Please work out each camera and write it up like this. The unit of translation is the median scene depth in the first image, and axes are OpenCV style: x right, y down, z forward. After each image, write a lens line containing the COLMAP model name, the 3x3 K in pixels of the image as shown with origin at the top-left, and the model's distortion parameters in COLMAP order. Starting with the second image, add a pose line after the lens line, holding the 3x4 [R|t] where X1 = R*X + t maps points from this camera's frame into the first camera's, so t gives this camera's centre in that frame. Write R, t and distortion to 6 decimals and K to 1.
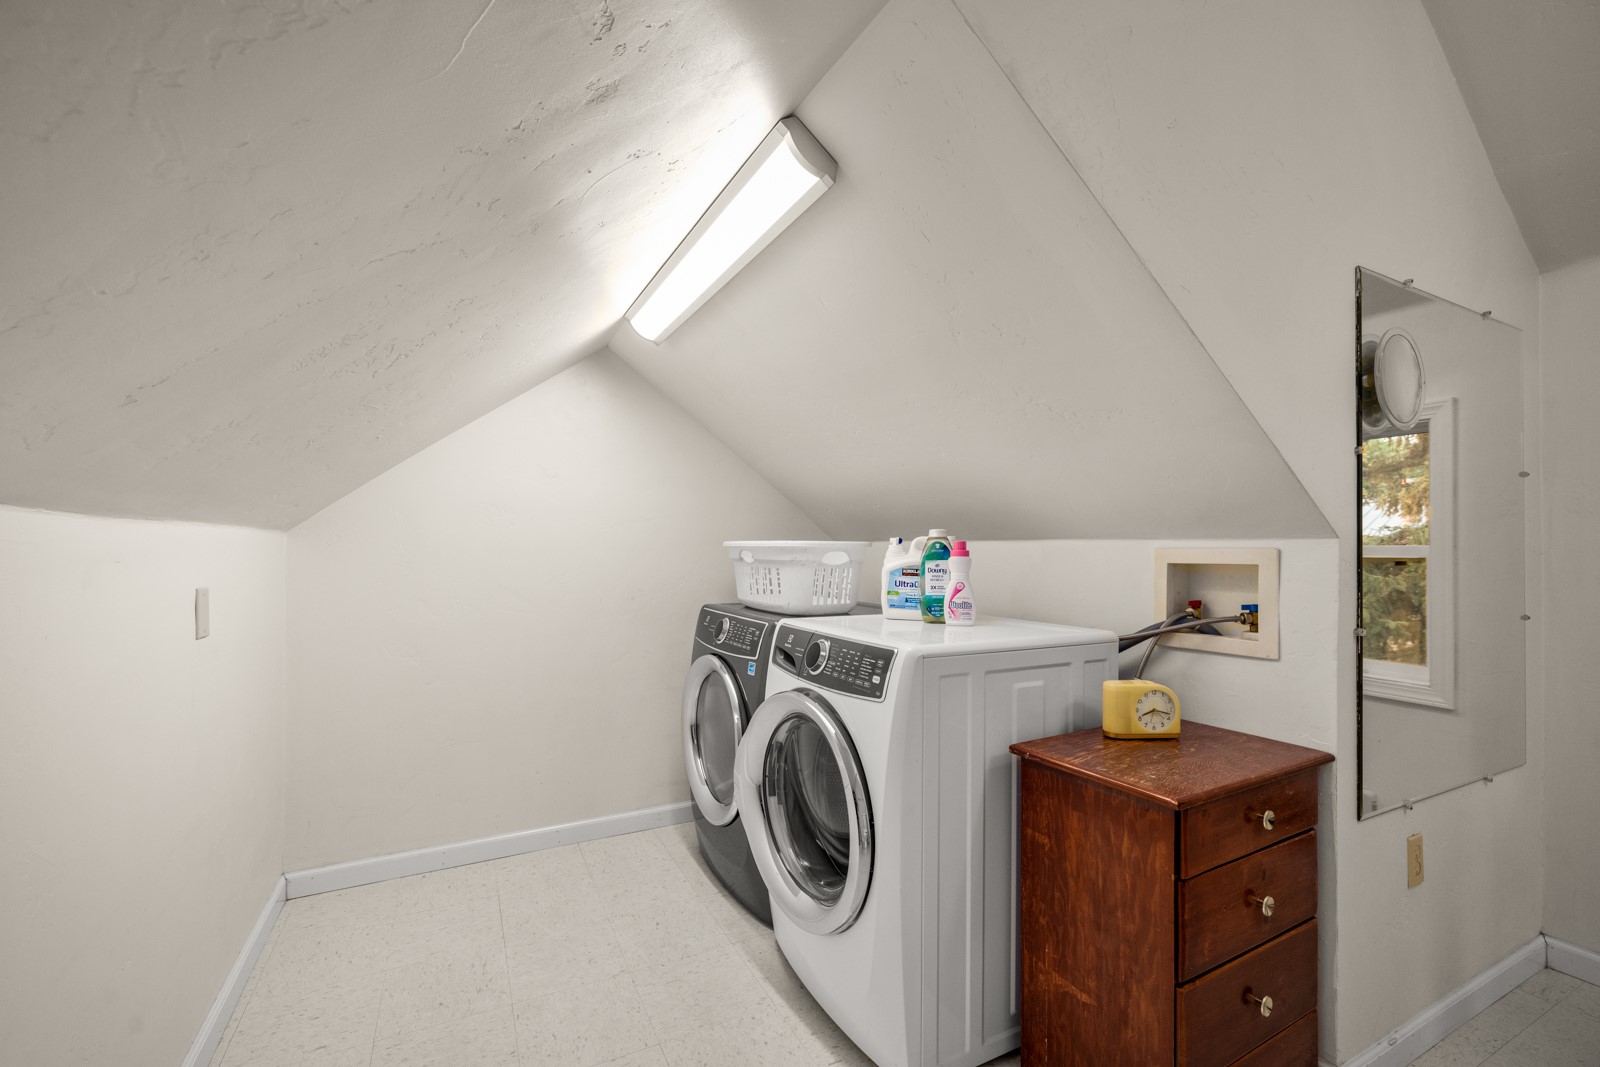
lens RADIAL K [[668.4, 0, 798.2], [0, 668.4, 541.2], [0, 0, 1]] dist [-0.000683, -0.000043]
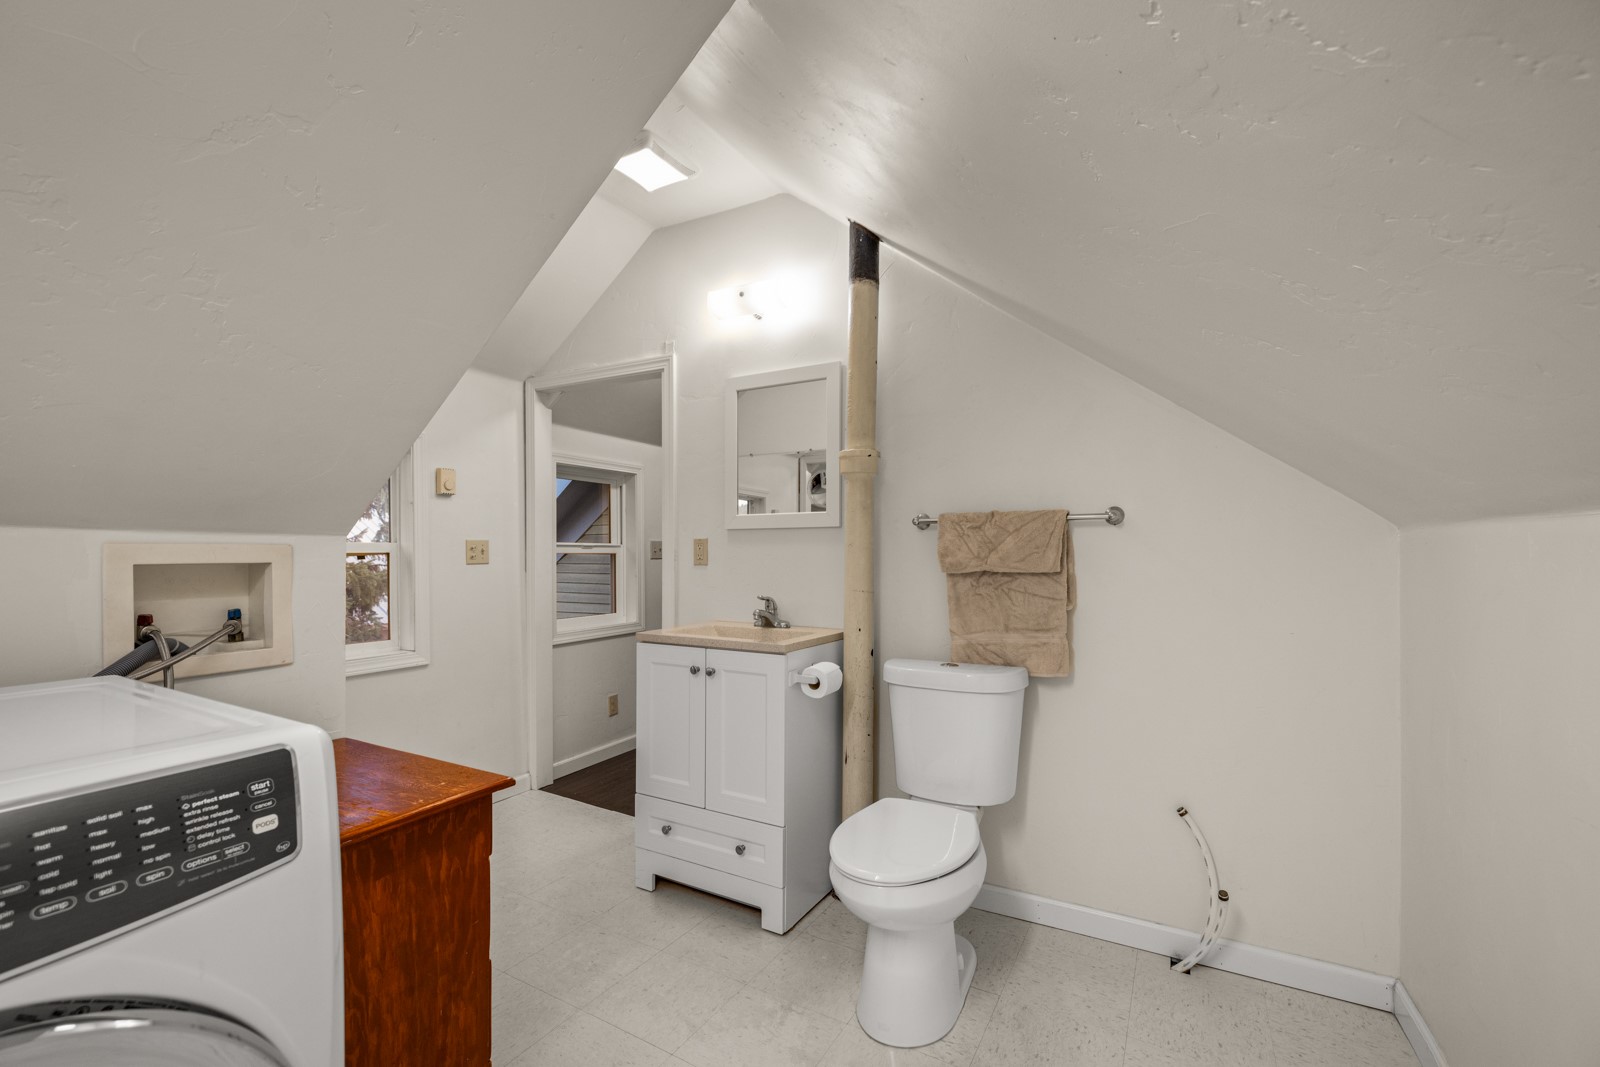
lens RADIAL K [[668.4, 0, 802.6], [0, 668.4, 548.9], [0, 0, 1]] dist [-0.000683, -0.000043]
pose [[-0.543123, -0.002387, 0.839650, -0.531702], [-0.016210, 0.999839, -0.007643, 0.014867], [-0.839497, -0.017762, -0.543074, 1.053105]]
